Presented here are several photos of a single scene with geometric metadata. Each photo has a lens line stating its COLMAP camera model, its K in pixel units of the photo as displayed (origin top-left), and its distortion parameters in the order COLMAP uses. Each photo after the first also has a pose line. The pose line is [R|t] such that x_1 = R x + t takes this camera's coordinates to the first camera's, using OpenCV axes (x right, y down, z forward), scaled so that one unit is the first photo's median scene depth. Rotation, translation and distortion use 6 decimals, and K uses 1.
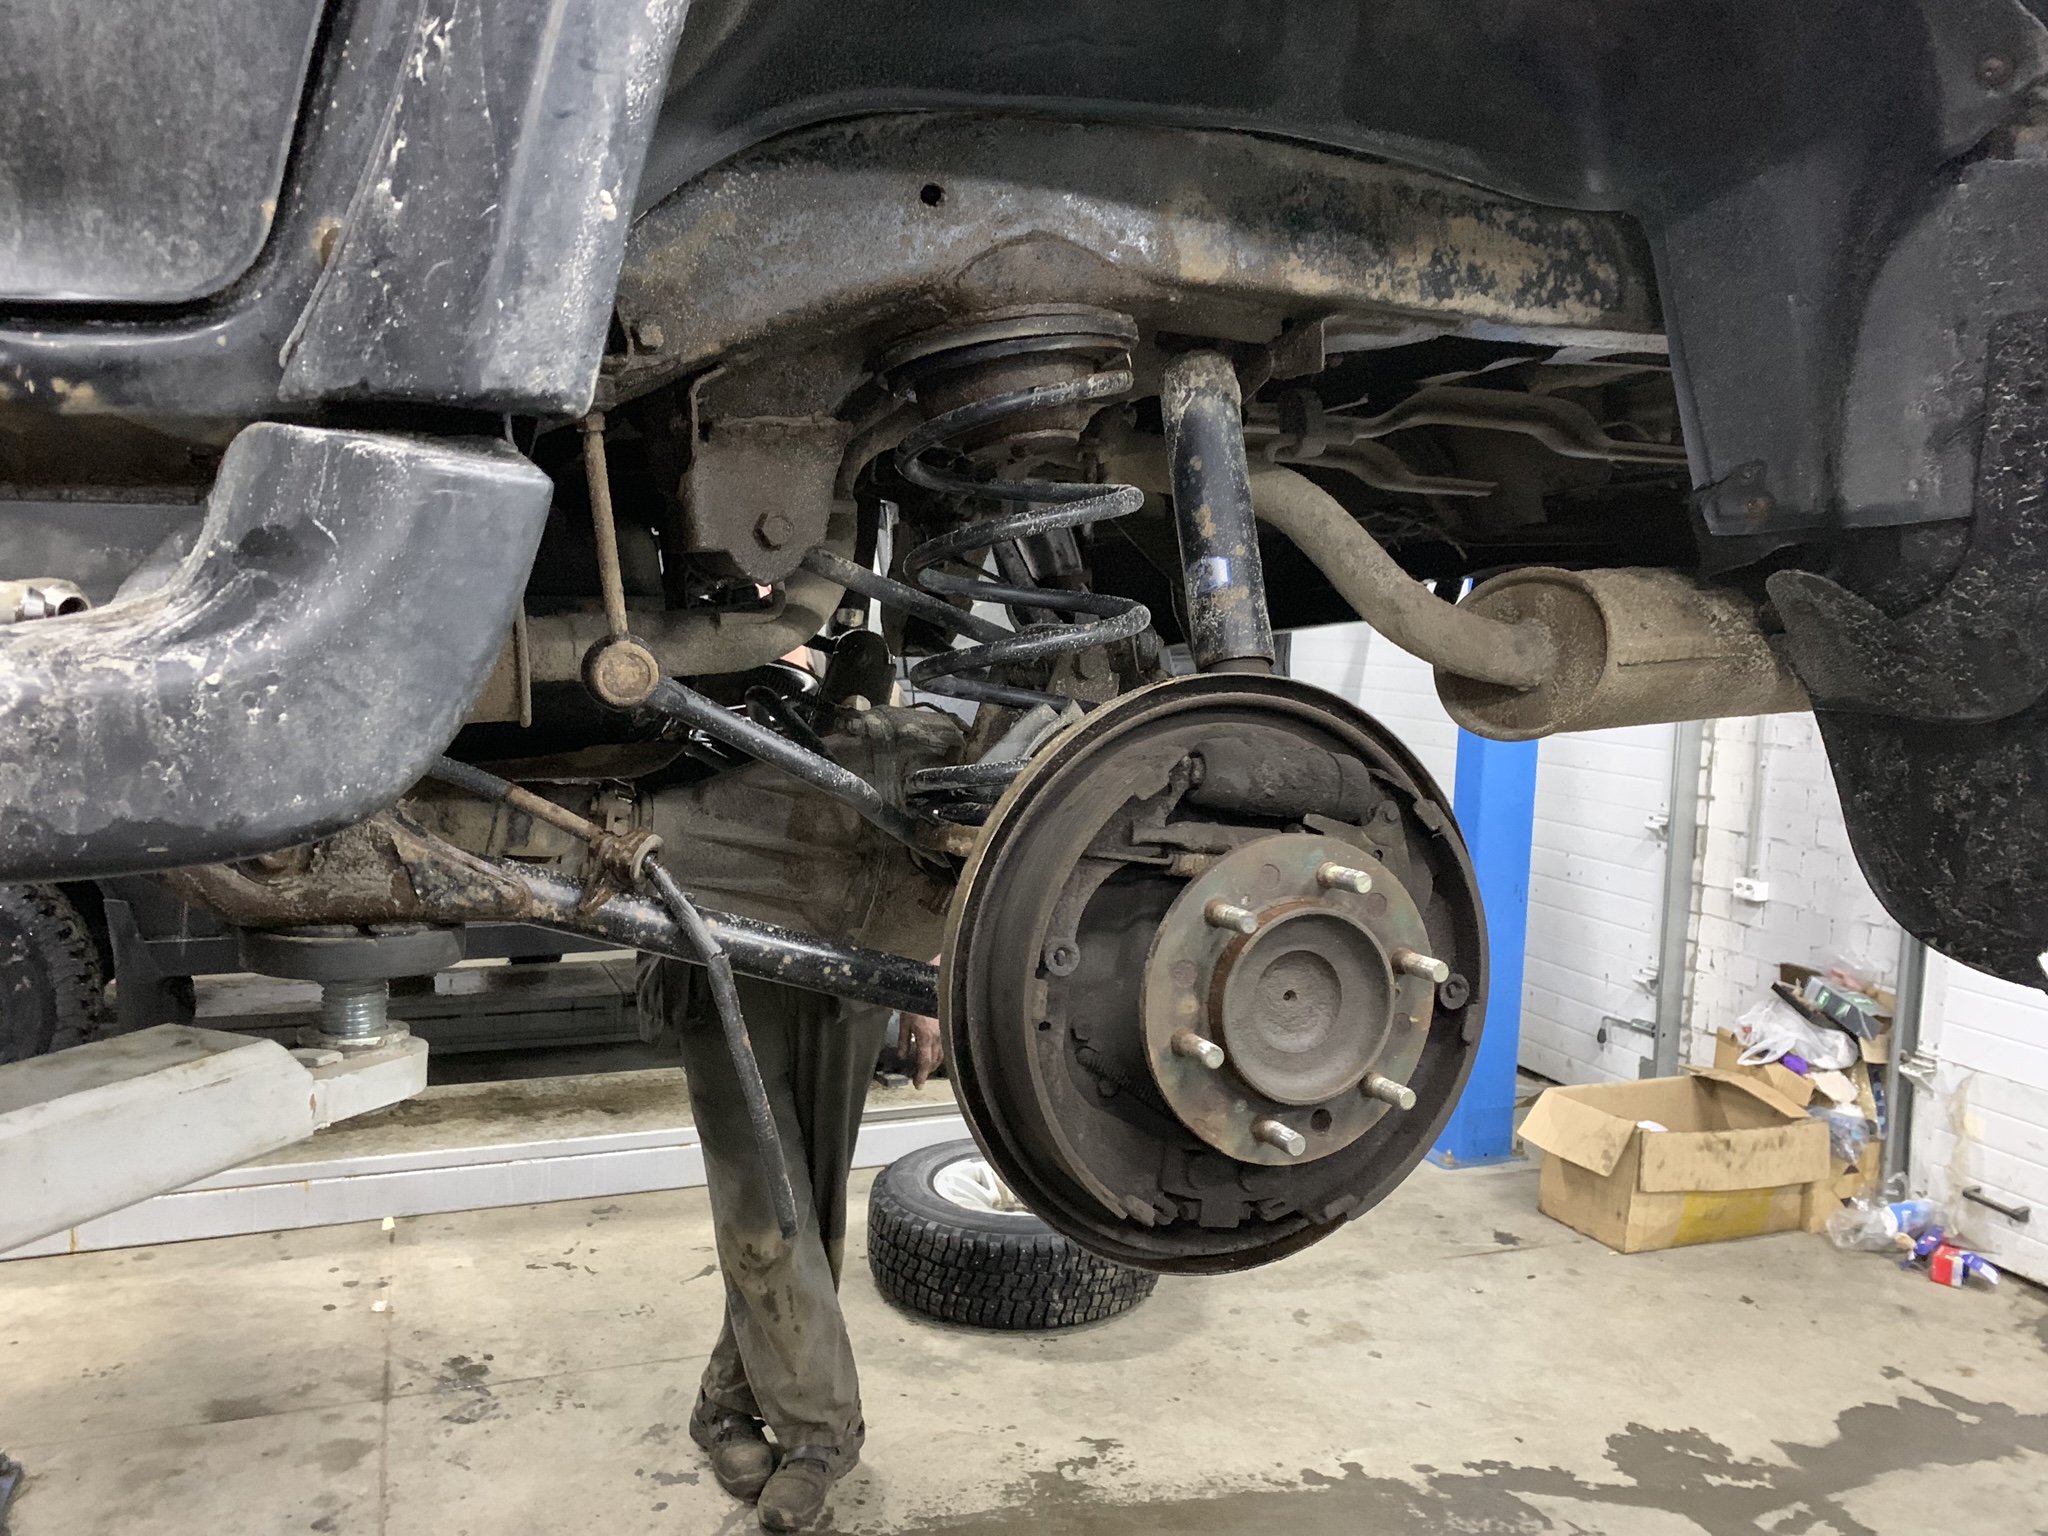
lens RADIAL K [[1570.6, 0, 1023.2], [0, 1570.6, 773.7], [0, 0, 1]] dist [0.027425, -0.019292]
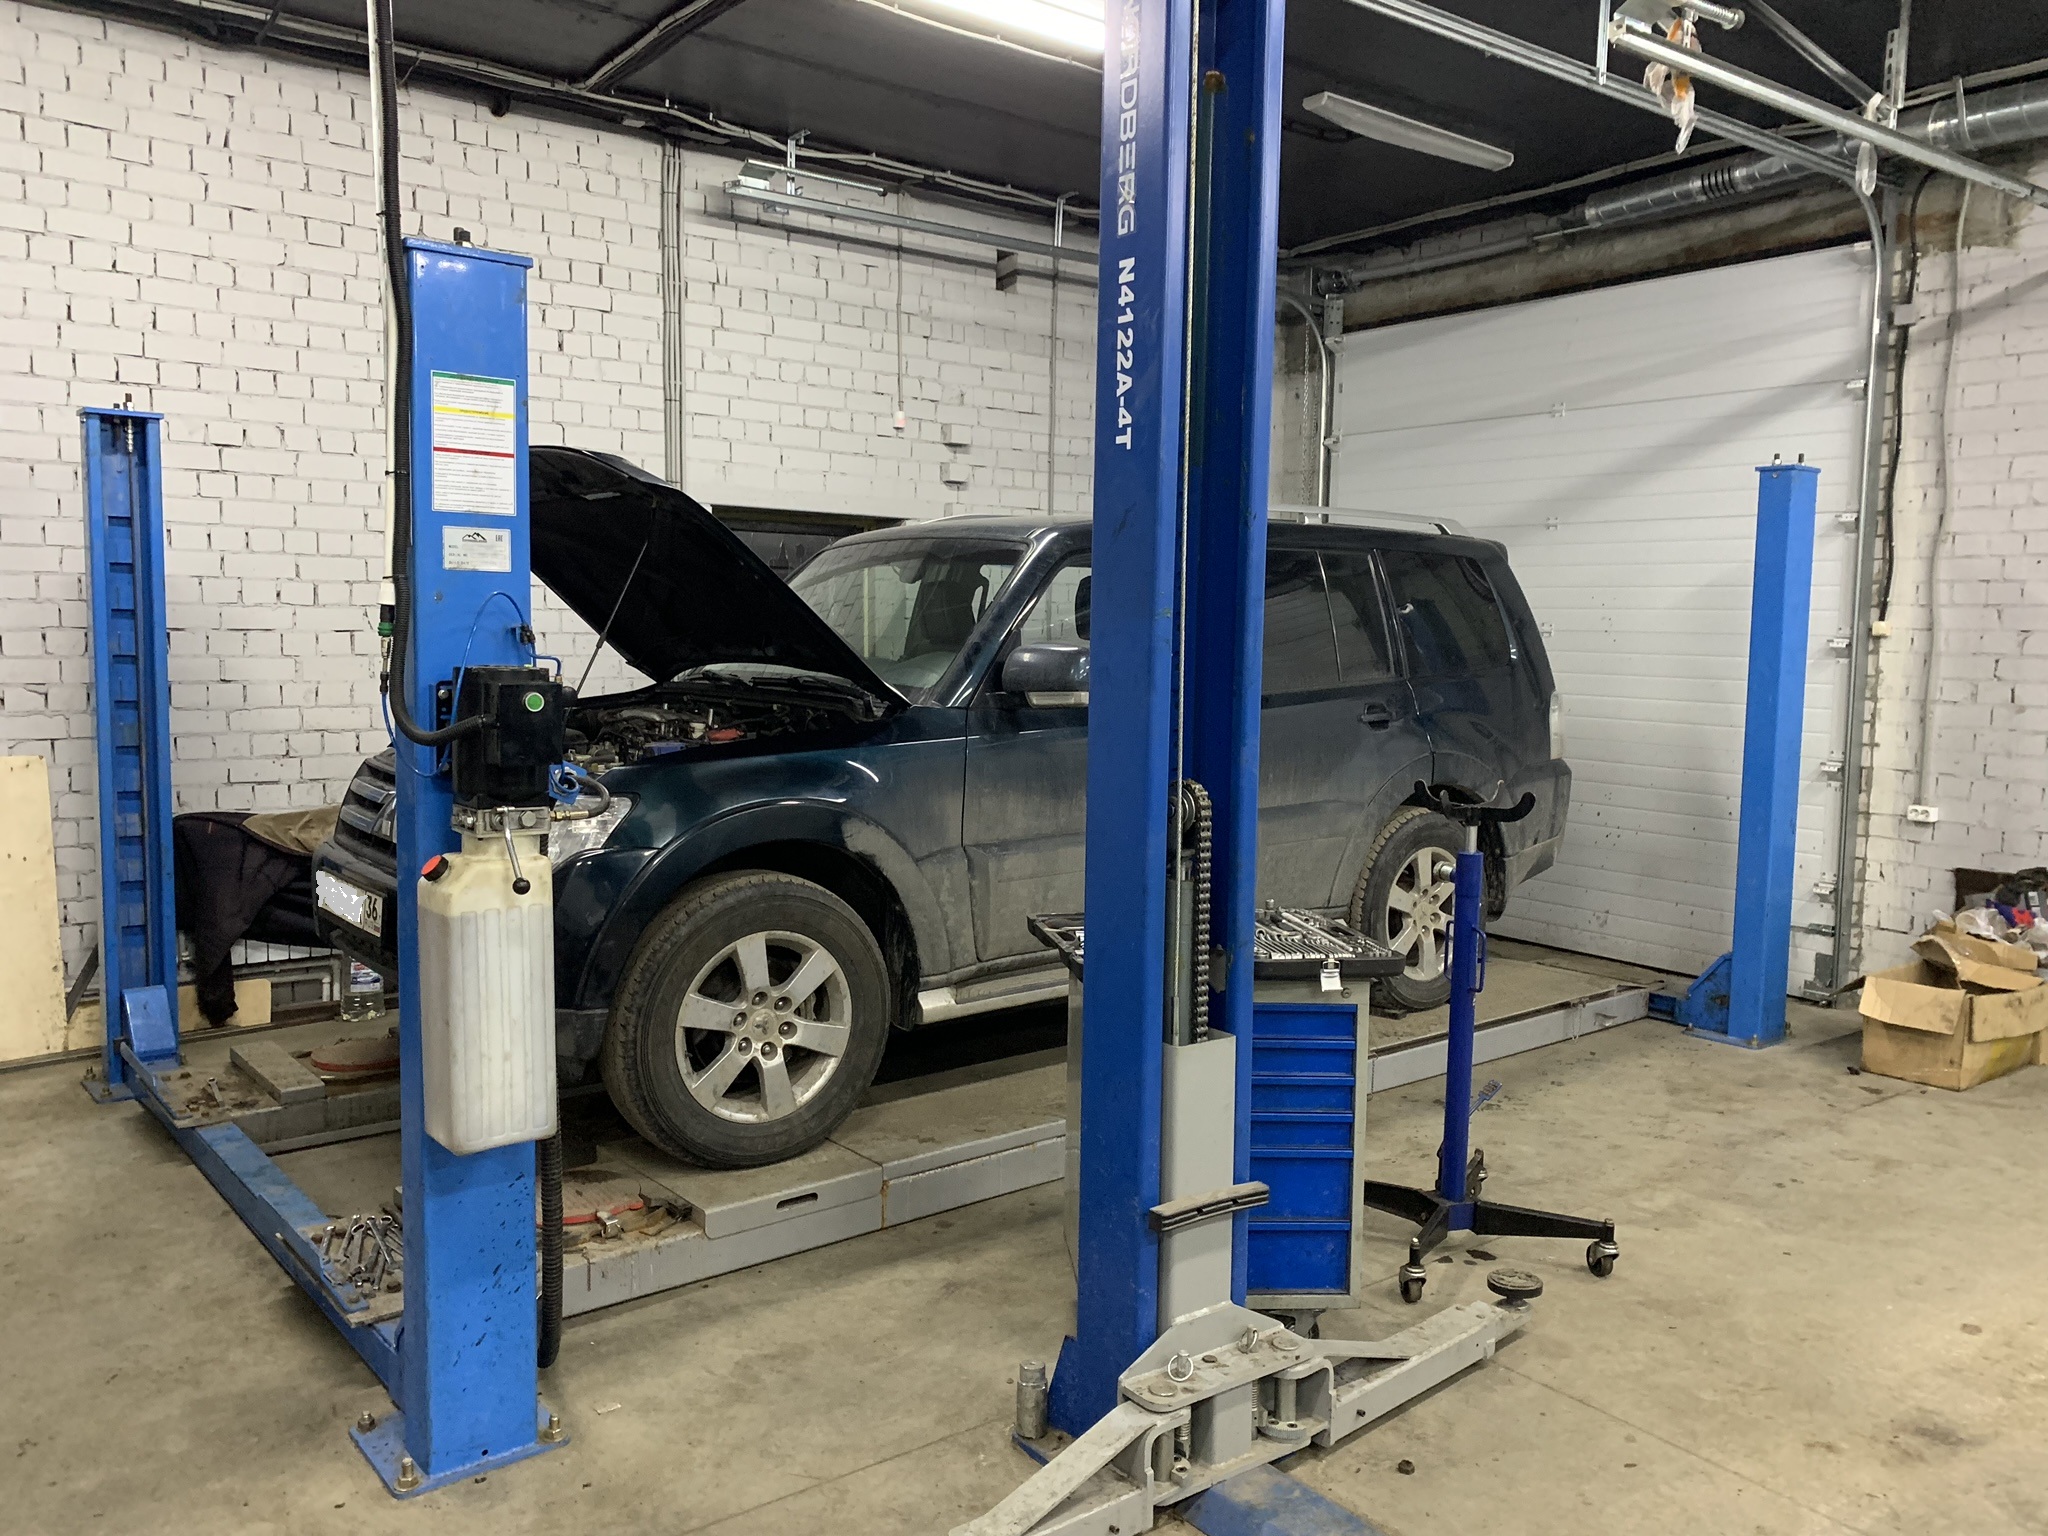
lens RADIAL K [[1570.6, 0, 1033.9], [0, 1570.6, 780.7], [0, 0, 1]] dist [0.027425, -0.019292]
pose [[0.958937, -0.050152, 0.279148, -0.573870], [0.046646, 0.998727, 0.019190, -0.011889], [-0.279755, -0.005381, 0.960056, -0.036879]]
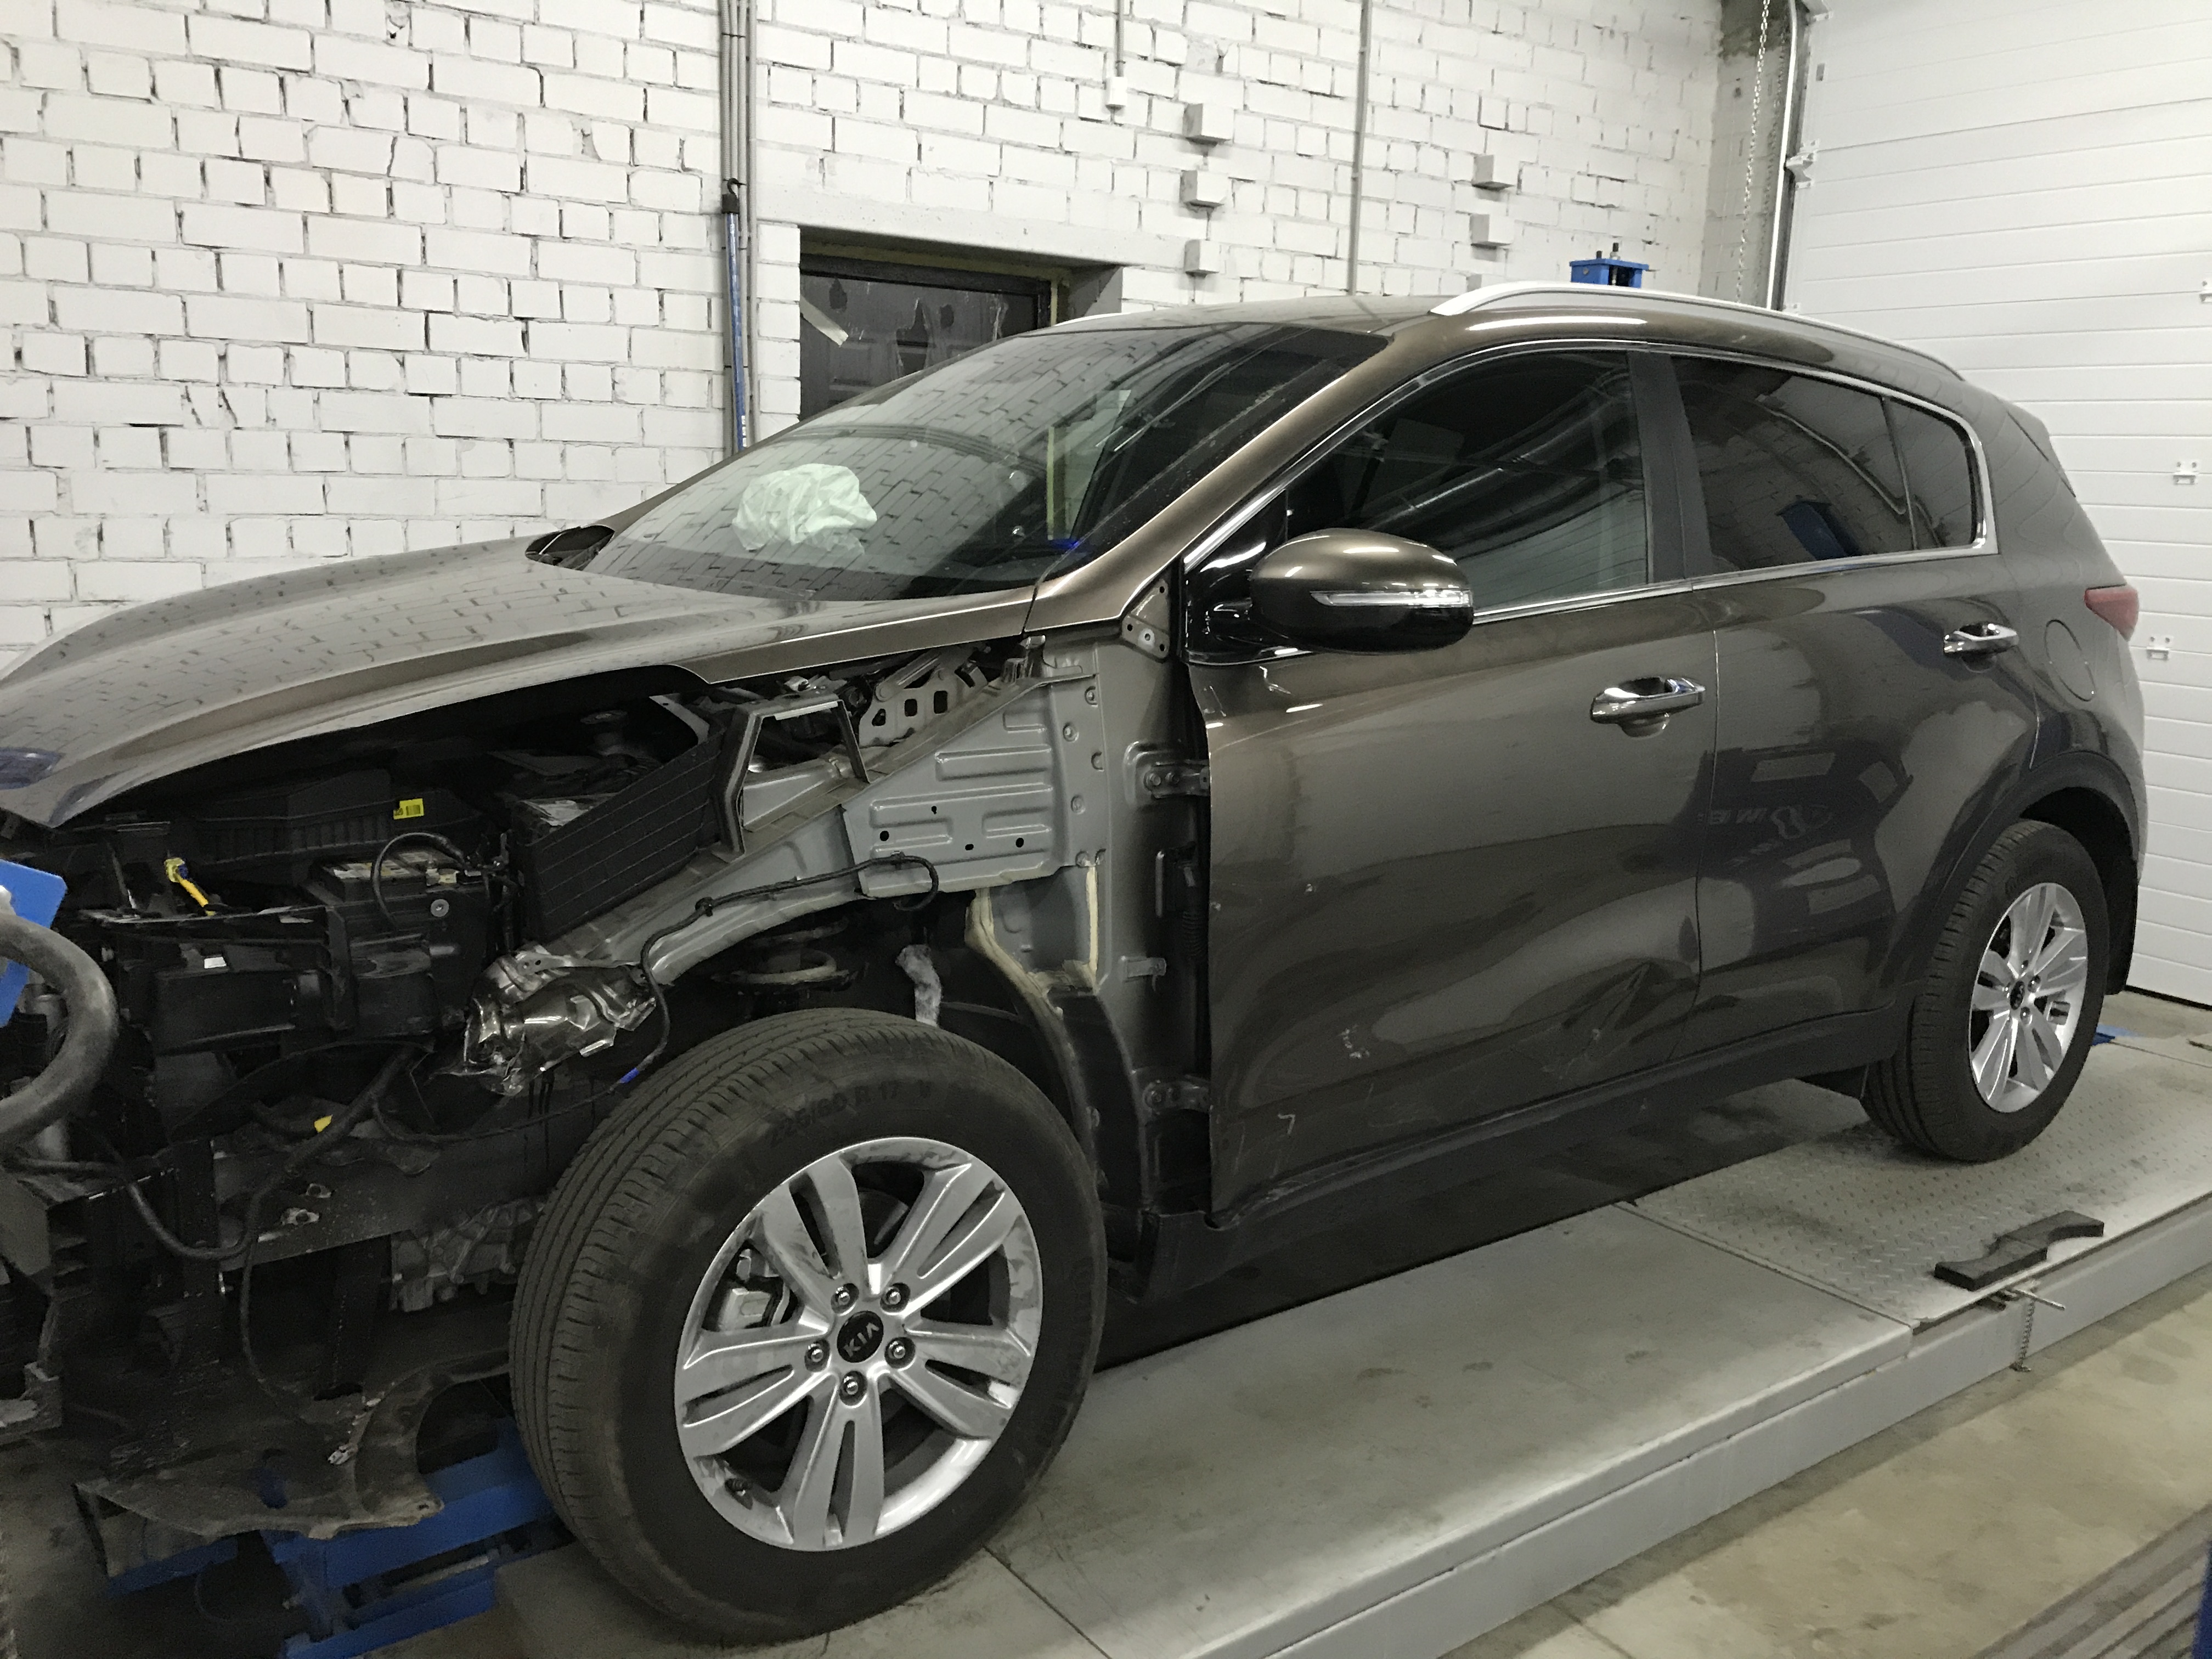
lens RADIAL K [[1785.7, 0, 1098.6], [0, 1785.7, 825.2], [0, 0, 1]] dist [-0.003603, 0.023008]
pose [[0.975040, -0.044259, 0.217572, -0.512872], [0.018612, 0.992774, 0.118543, -0.039043], [-0.221247, -0.111535, 0.968819, 0.395951]]
